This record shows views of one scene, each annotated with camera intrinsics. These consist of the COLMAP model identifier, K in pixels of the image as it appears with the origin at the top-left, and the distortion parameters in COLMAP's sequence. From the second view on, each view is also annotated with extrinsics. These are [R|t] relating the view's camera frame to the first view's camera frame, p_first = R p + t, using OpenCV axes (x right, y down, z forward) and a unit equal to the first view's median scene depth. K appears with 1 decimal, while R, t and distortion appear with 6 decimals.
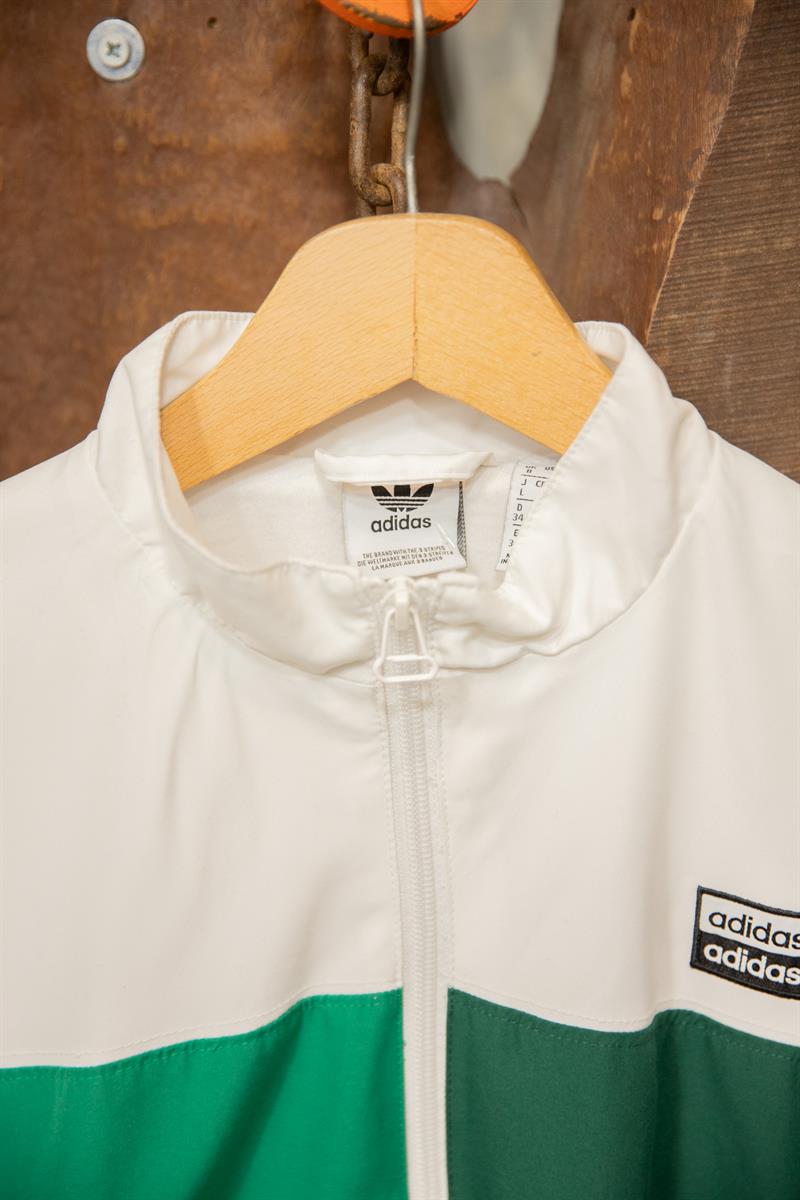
lens RADIAL K [[2214.9, 0, 401.1], [0, 2214.9, 630.1], [0, 0, 1]] dist [0.152278, 0.000000]
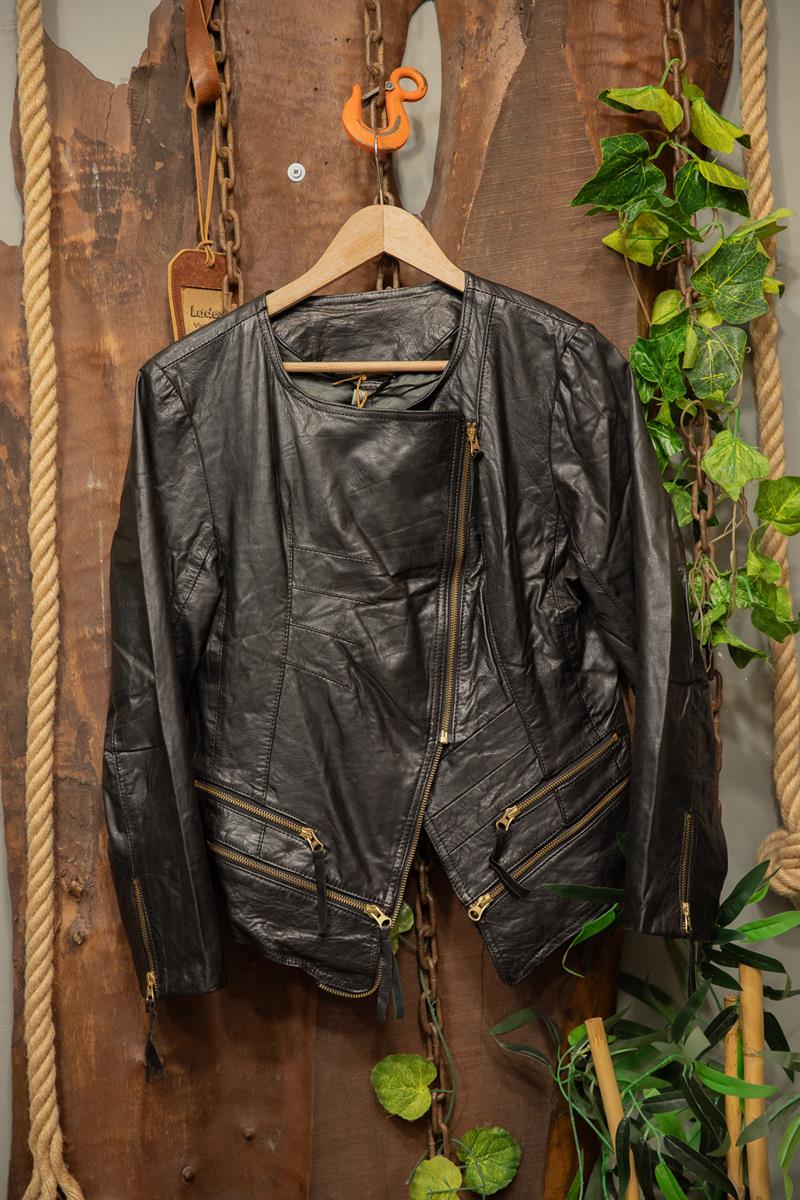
lens RADIAL K [[2214.9, 0, 399.9], [0, 2214.9, 603.4], [0, 0, 1]] dist [0.152278, 0.000000]
pose [[0.999394, -0.027794, 0.020953, -0.067517], [0.032063, 0.969393, -0.243410, 1.207545], [-0.013547, 0.243934, 0.969697, -2.098516]]
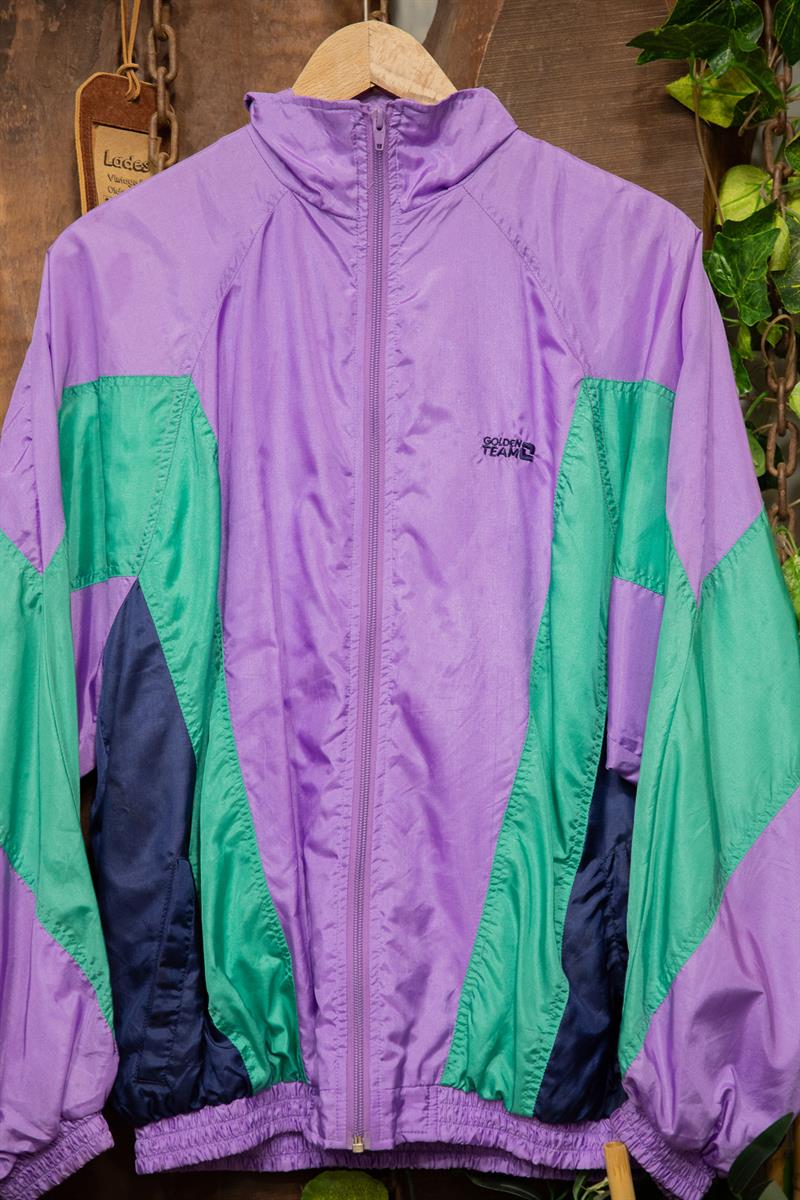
lens RADIAL K [[2214.9, 0, 405.6], [0, 2214.9, 610.0], [0, 0, 1]] dist [0.152278, 0.000000]
pose [[0.998276, 0.022621, 0.054164, -0.088183], [-0.010094, 0.975171, -0.221224, 0.993730], [-0.057824, 0.220295, 0.973718, -1.282899]]
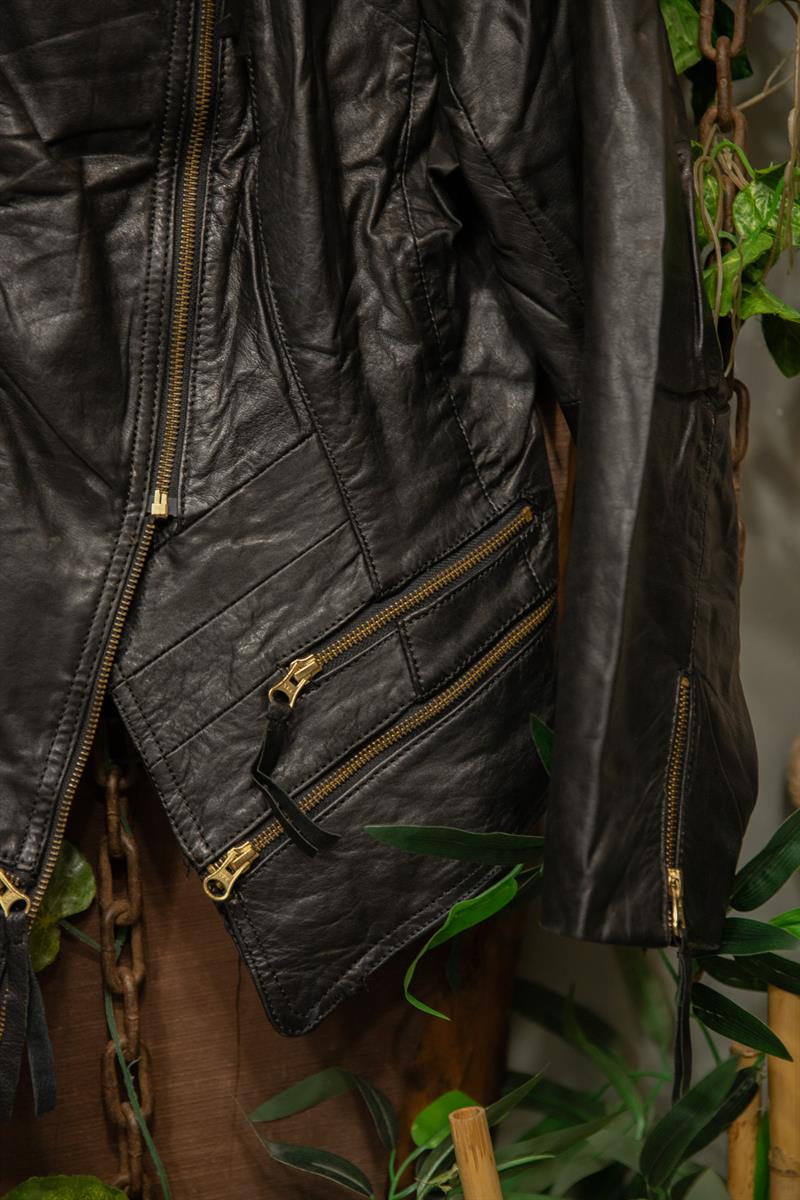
lens RADIAL K [[2214.9, 0, 405.1], [0, 2214.9, 617.5], [0, 0, 1]] dist [0.152278, 0.000000]
pose [[0.996160, -0.011952, 0.086731, 0.093314], [0.026439, 0.985455, -0.167866, 0.940967], [-0.083464, 0.169515, 0.981987, -0.377884]]
